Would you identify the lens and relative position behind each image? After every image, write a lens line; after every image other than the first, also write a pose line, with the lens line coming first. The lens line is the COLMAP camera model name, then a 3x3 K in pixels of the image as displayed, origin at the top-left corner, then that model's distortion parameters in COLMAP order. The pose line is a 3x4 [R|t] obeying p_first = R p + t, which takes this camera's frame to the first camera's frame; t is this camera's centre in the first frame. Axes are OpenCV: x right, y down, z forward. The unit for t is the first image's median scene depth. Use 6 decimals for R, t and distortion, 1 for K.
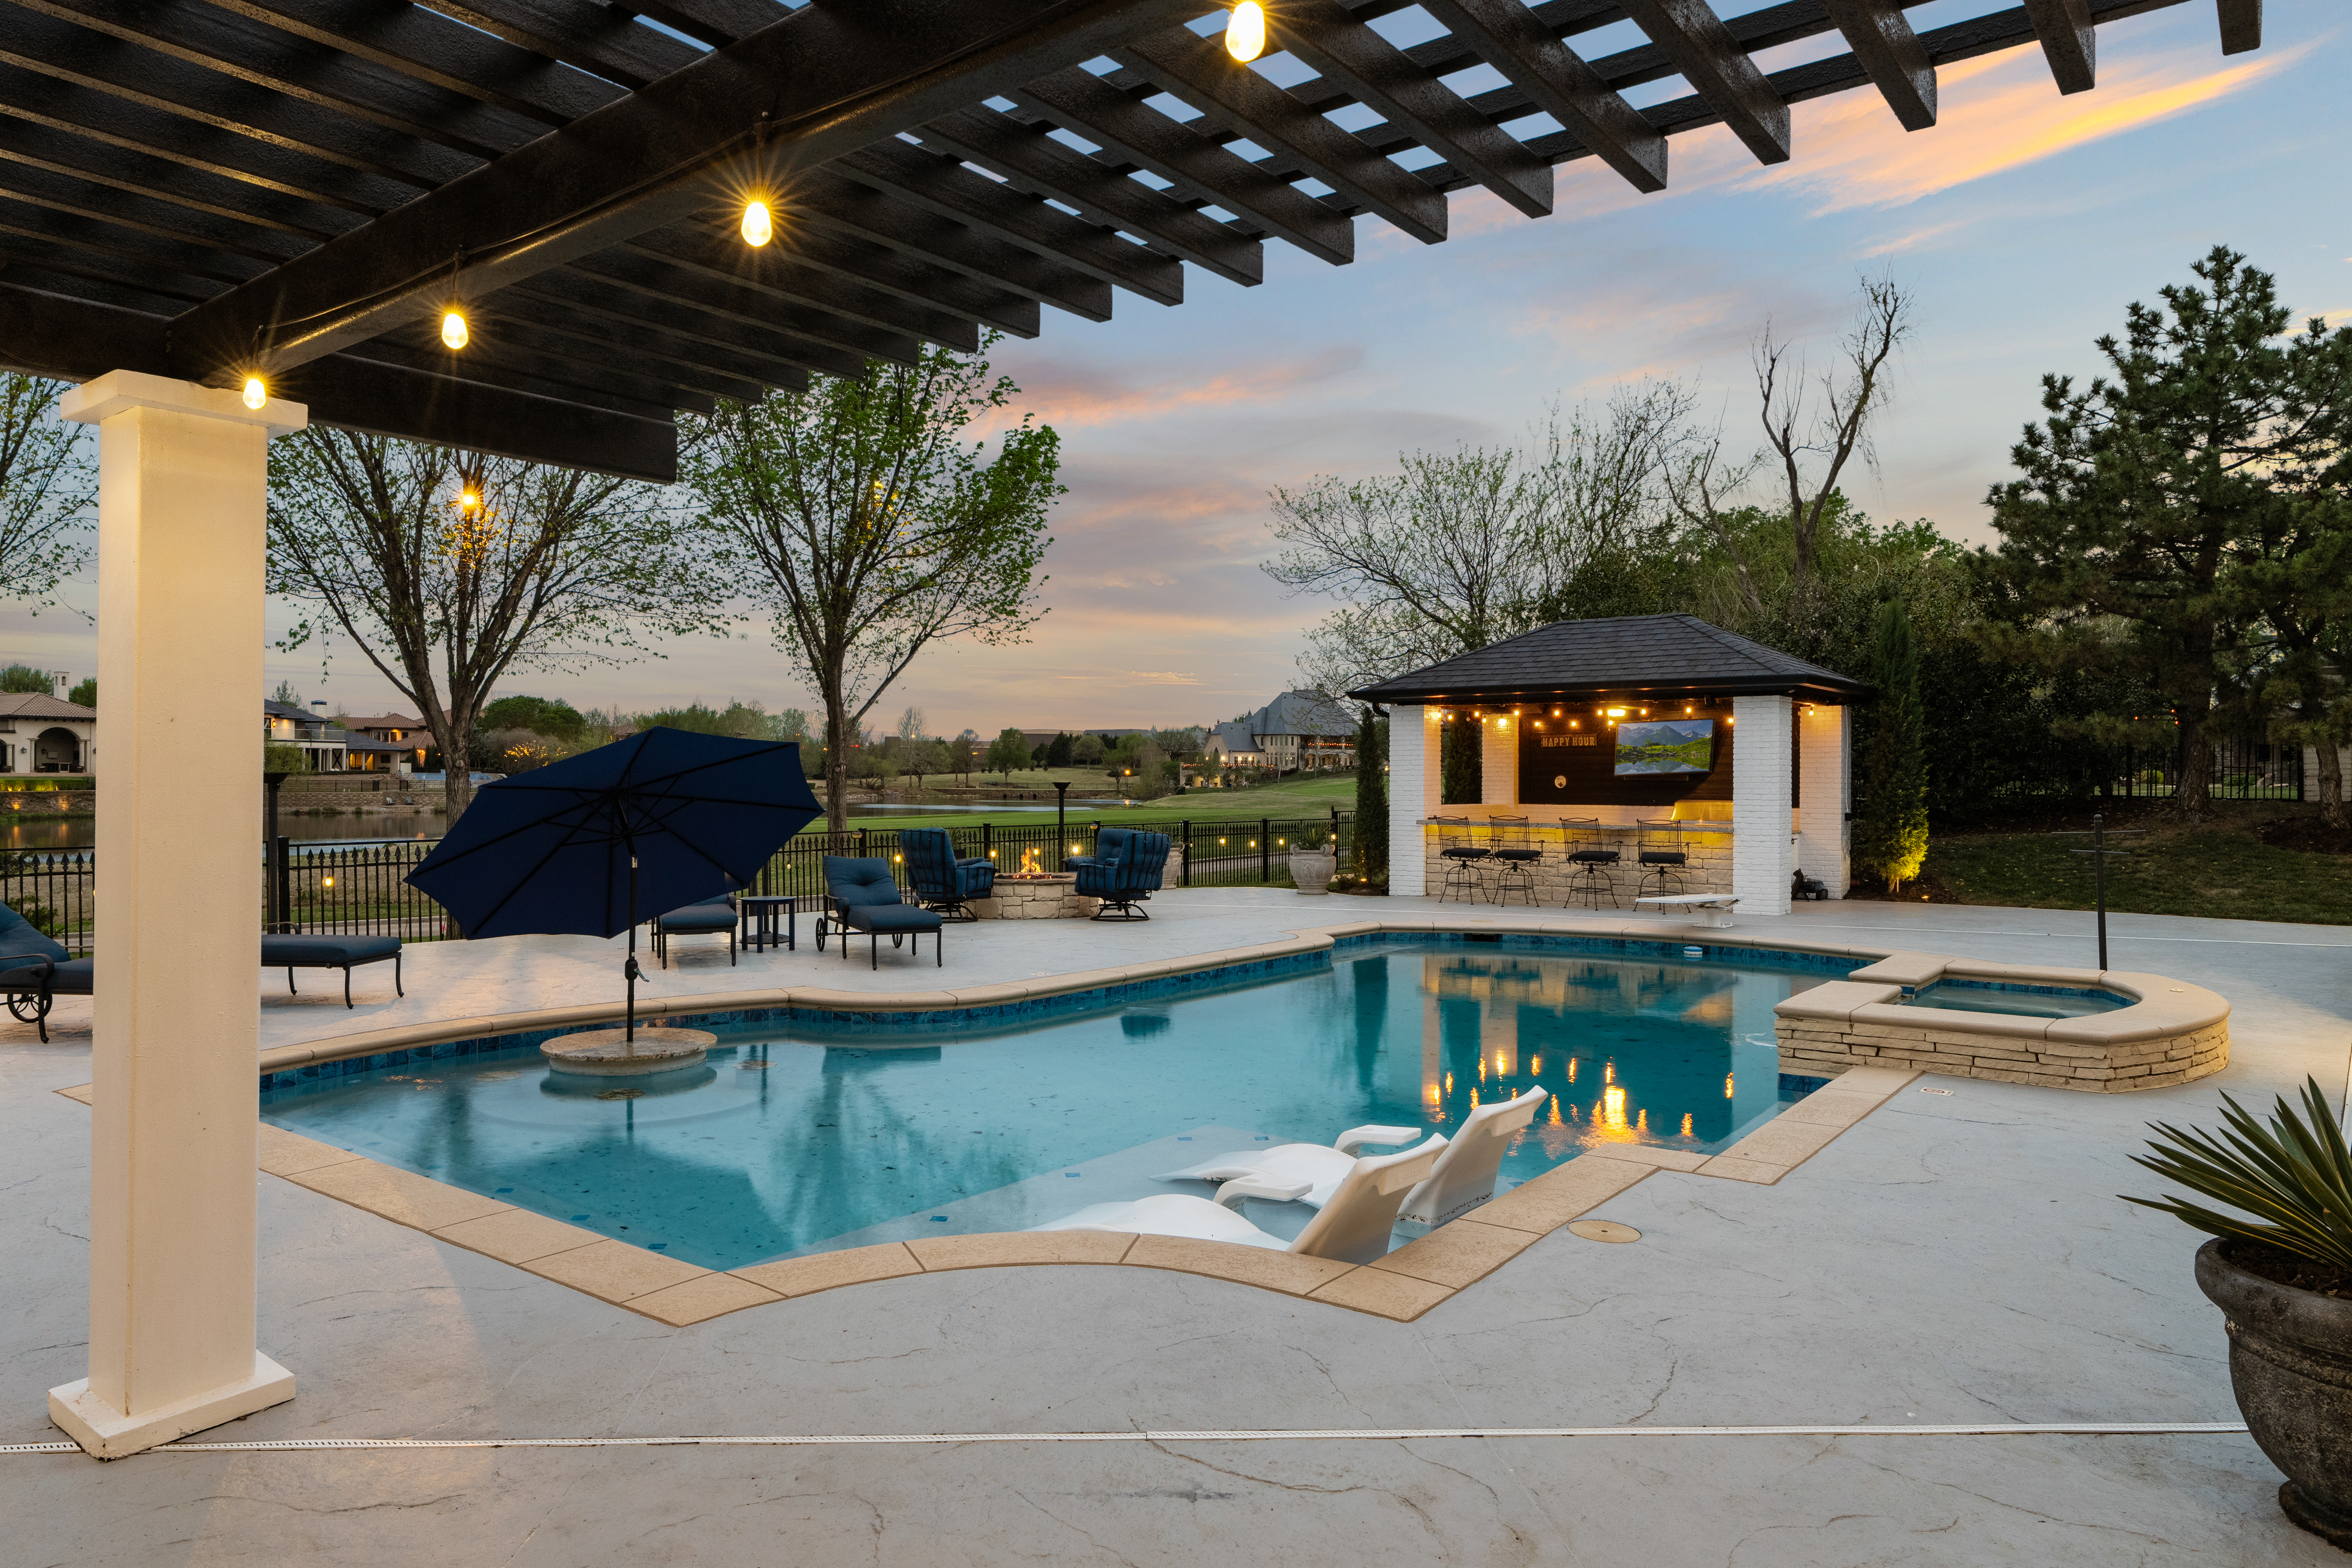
lens RADIAL K [[1518.2, 0, 1174.4], [0, 1518.2, 781.1], [0, 0, 1]] dist [-0.006572, 0.002579]
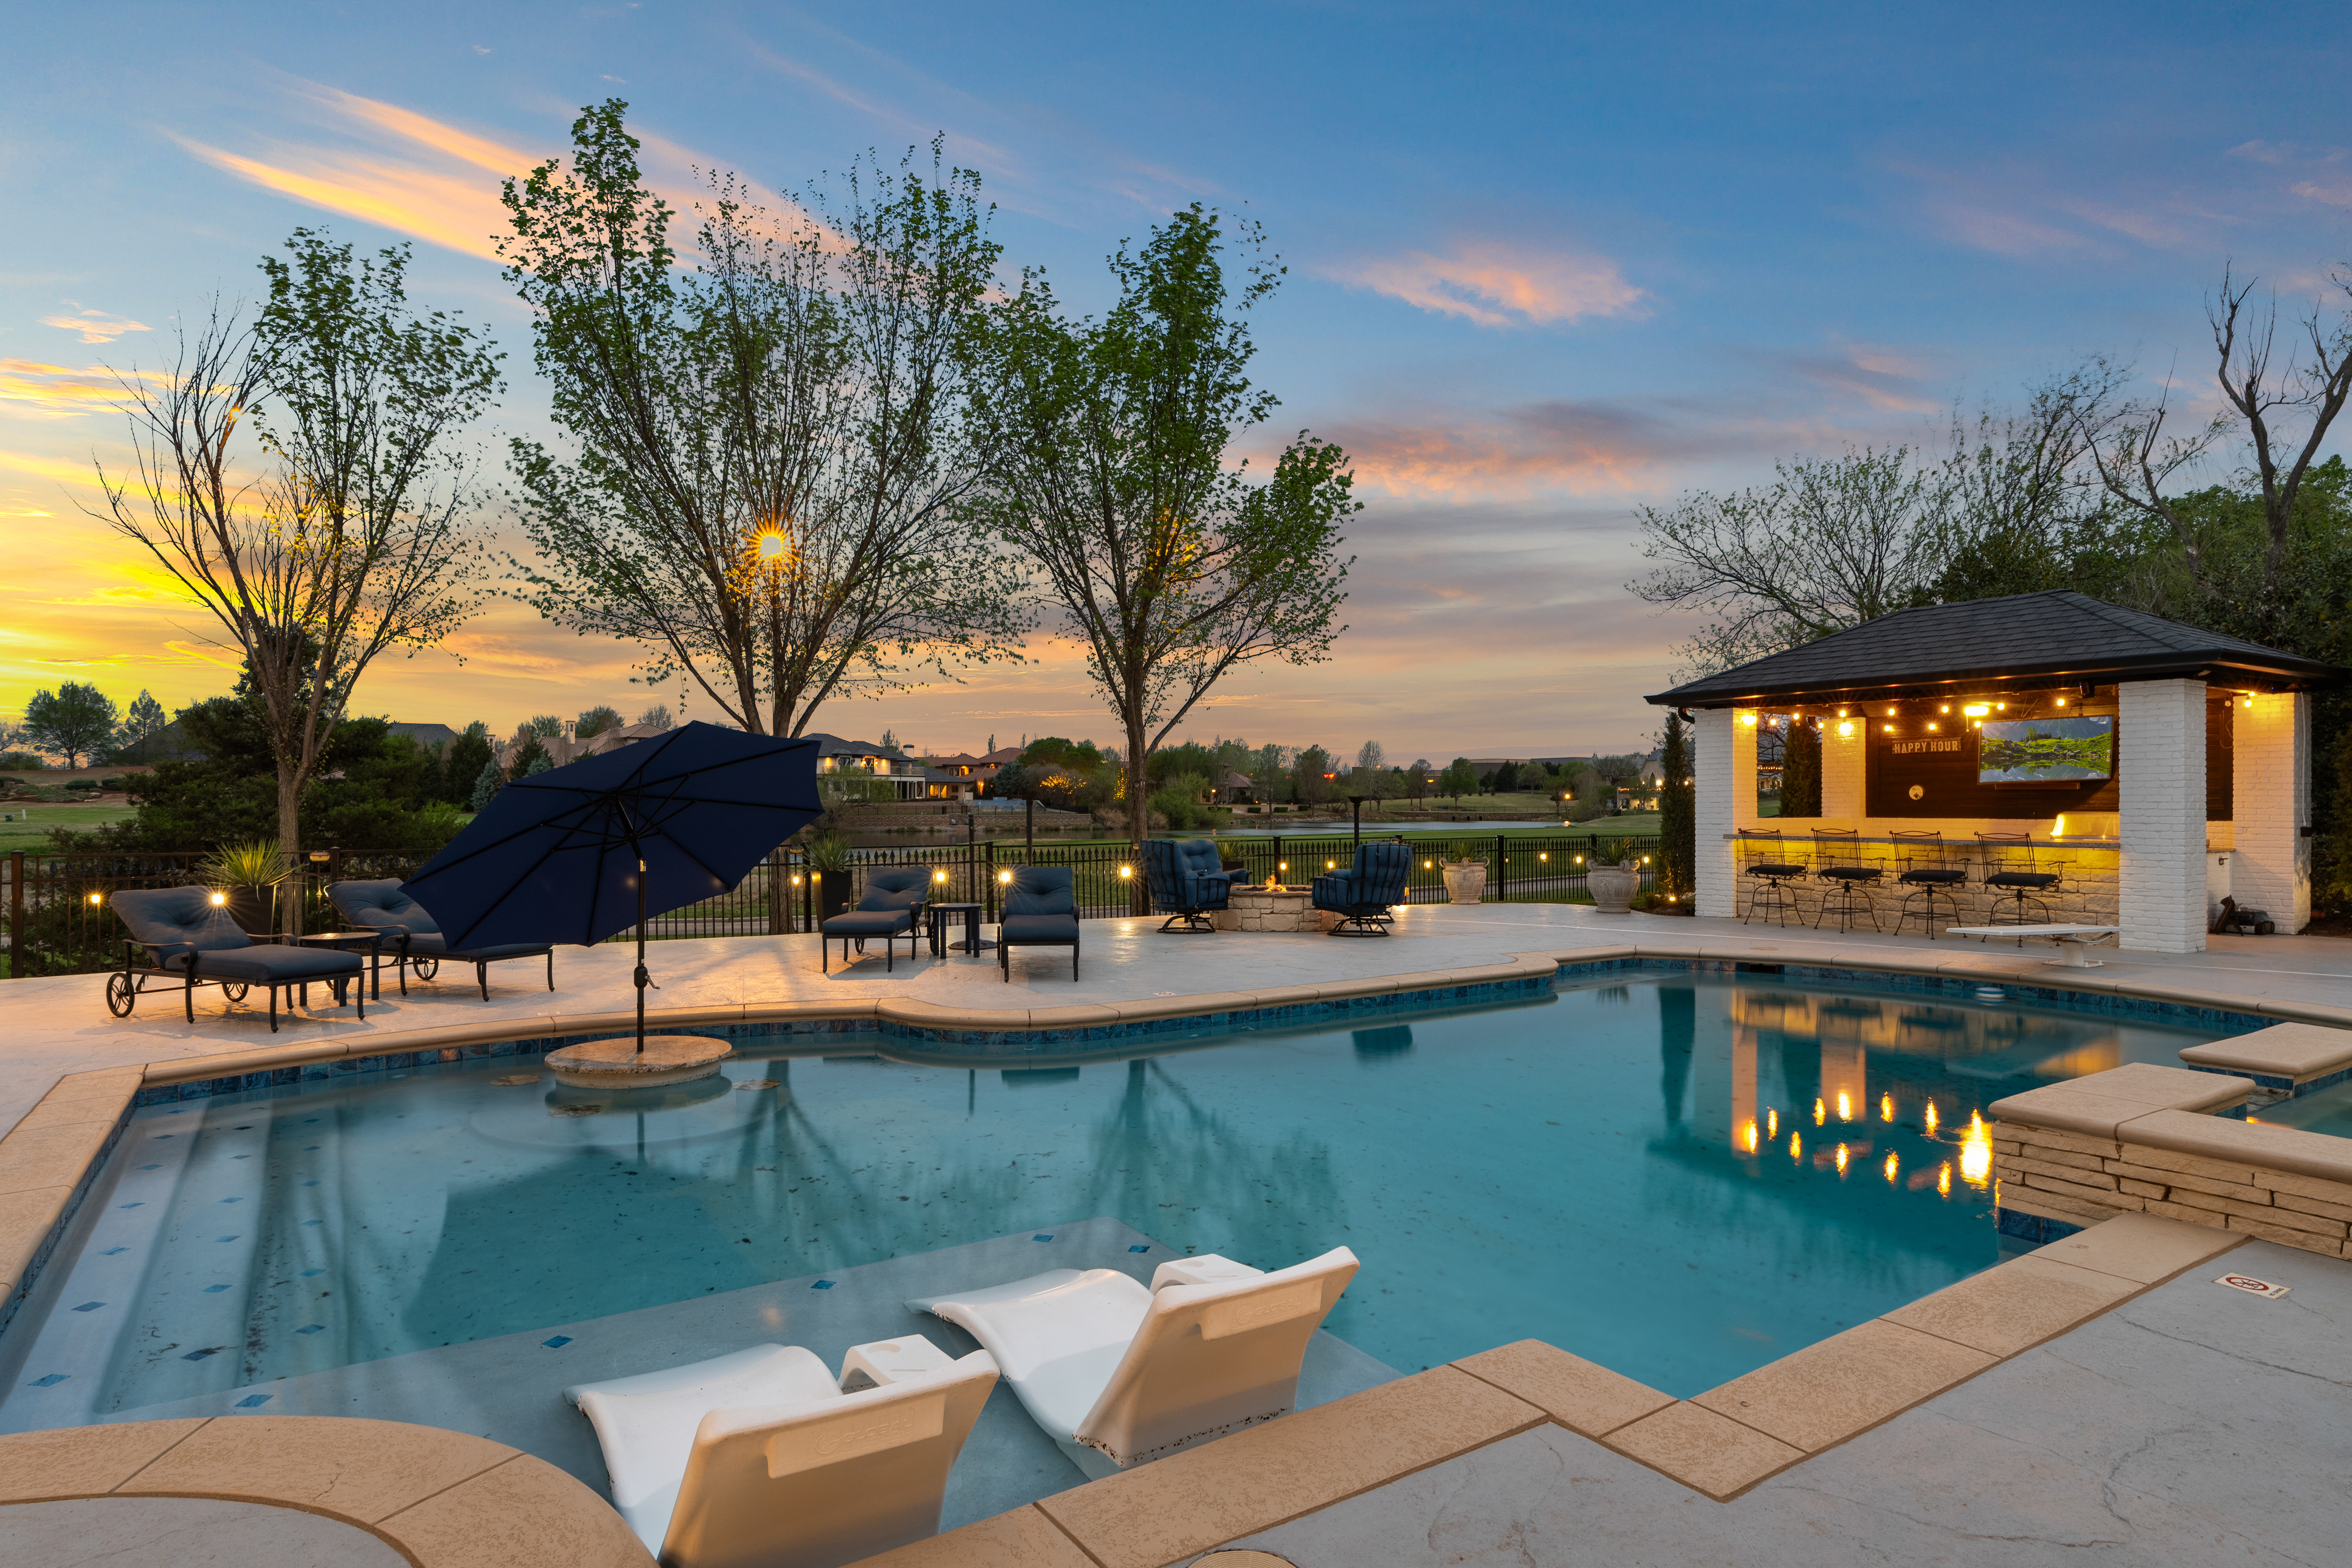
lens RADIAL K [[1304.8, 0, 1170.1], [0, 1304.8, 804.8], [0, 0, 1]] dist [-0.008275, 0.006260]
pose [[0.942896, -0.004508, -0.333057, 0.102878], [0.004151, 0.999990, -0.001784, 0.007794], [0.333062, 0.000300, 0.942905, 0.145459]]
